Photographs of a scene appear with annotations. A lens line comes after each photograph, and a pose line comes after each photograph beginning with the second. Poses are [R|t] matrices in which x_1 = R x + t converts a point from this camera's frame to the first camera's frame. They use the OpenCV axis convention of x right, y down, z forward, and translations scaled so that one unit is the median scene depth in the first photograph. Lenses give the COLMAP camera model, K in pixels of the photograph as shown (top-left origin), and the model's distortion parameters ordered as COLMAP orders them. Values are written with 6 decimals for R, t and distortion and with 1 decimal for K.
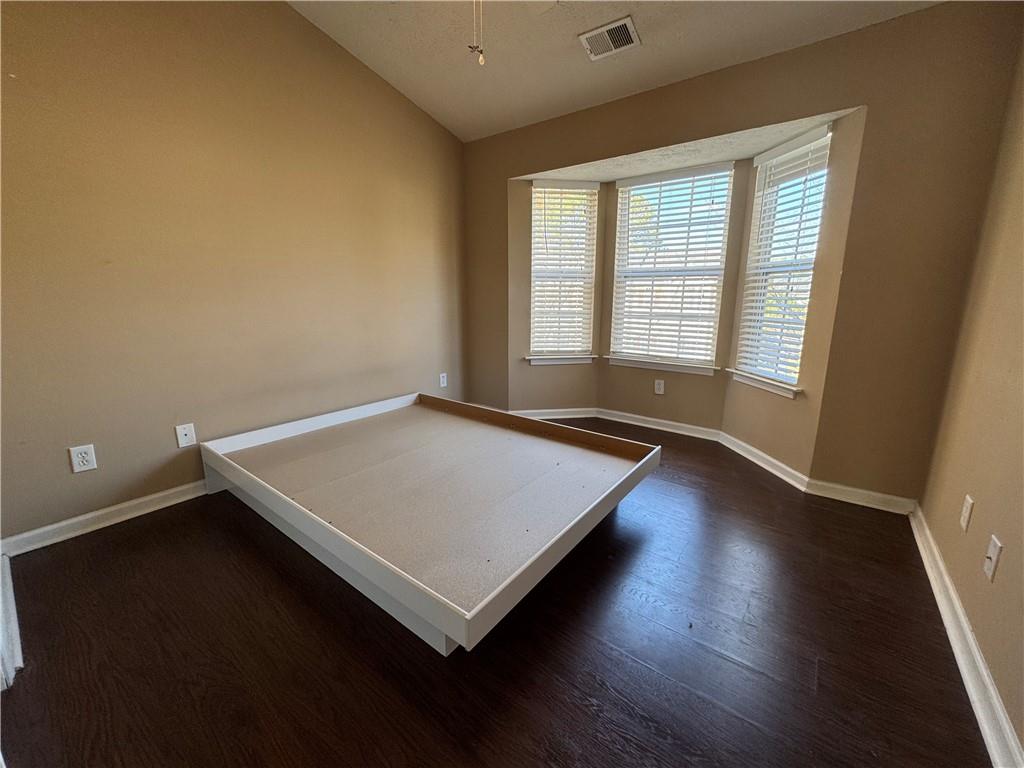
lens RADIAL K [[407.7, 0, 512.0], [0, 407.7, 384.0], [0, 0, 1]] dist [0.000362, 0.000262]
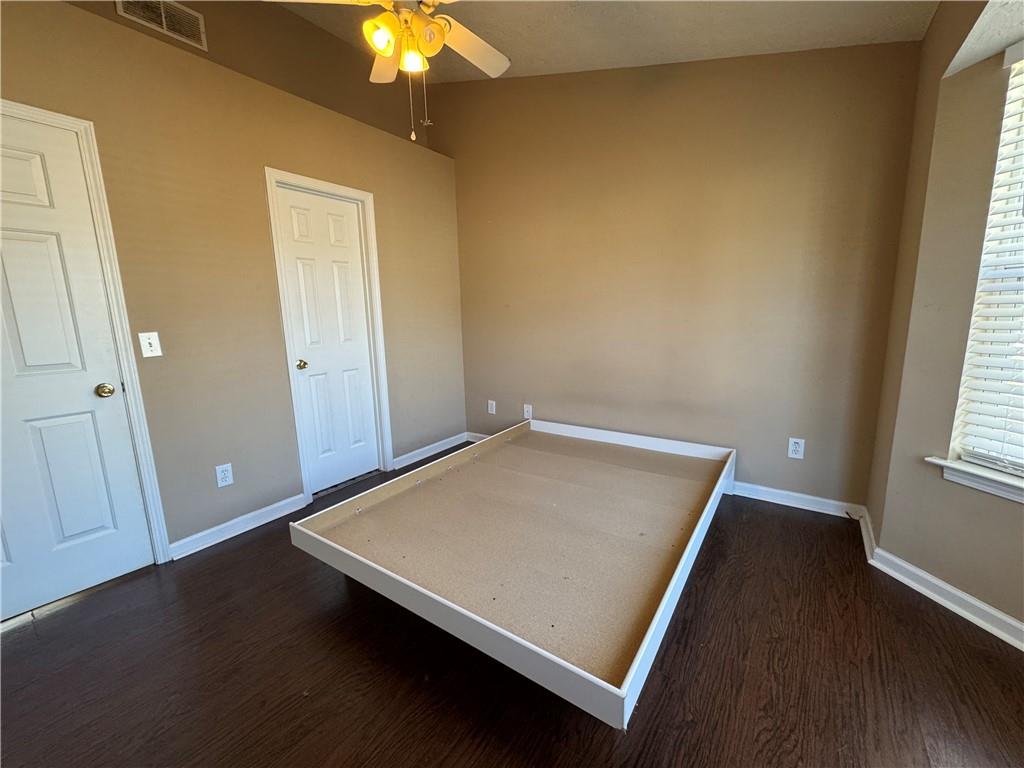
lens RADIAL K [[407.7, 0, 512.0], [0, 407.7, 384.0], [0, 0, 1]] dist [0.000362, 0.000262]
pose [[0.040841, 0.163170, -0.985752, 0.455025], [-0.185857, 0.970598, 0.152961, -0.129246], [0.981728, 0.176961, 0.069966, 0.506744]]
